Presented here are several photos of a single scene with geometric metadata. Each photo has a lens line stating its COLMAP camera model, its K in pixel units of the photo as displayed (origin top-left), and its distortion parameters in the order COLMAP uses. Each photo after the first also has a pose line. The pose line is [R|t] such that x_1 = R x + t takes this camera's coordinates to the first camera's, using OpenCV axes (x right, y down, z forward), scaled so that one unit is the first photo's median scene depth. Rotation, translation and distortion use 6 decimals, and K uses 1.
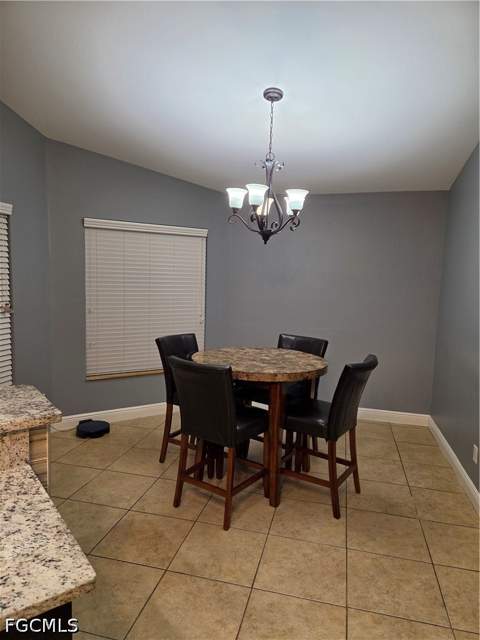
lens RADIAL K [[430.8, 0, 220.4], [0, 430.8, 331.1], [0, 0, 1]] dist [0.052946, -0.029791]
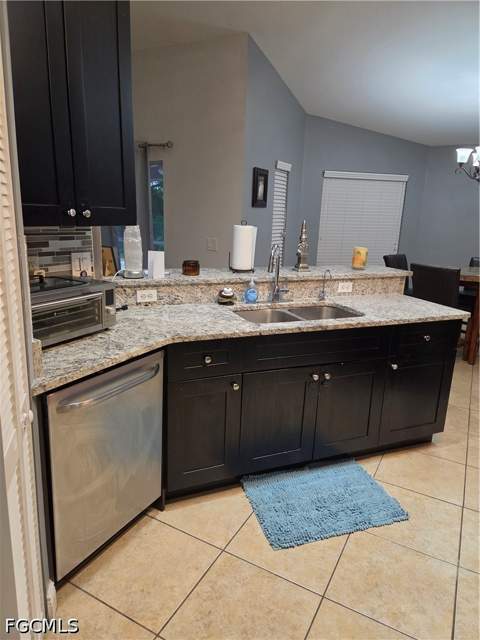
lens RADIAL K [[430.8, 0, 239.9], [0, 430.8, 321.7], [0, 0, 1]] dist [0.052946, -0.029791]
pose [[0.974632, 0.055766, -0.216756, -0.307994], [-0.032259, 0.993351, 0.110511, 0.096867], [0.221478, -0.100715, 0.969951, -0.580818]]
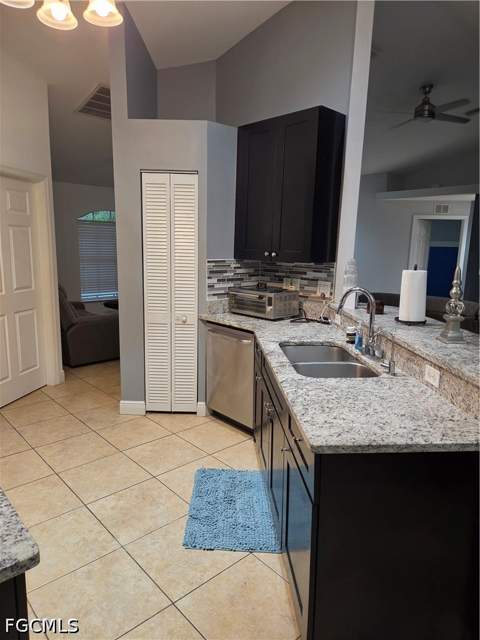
lens RADIAL K [[430.8, 0, 239.5], [0, 430.8, 320.1], [0, 0, 1]] dist [0.052946, -0.029791]
pose [[-0.530988, 0.096088, -0.841914, 0.337141], [-0.150471, 0.967068, 0.205273, -0.028563], [0.833913, 0.235681, -0.499043, 0.481049]]
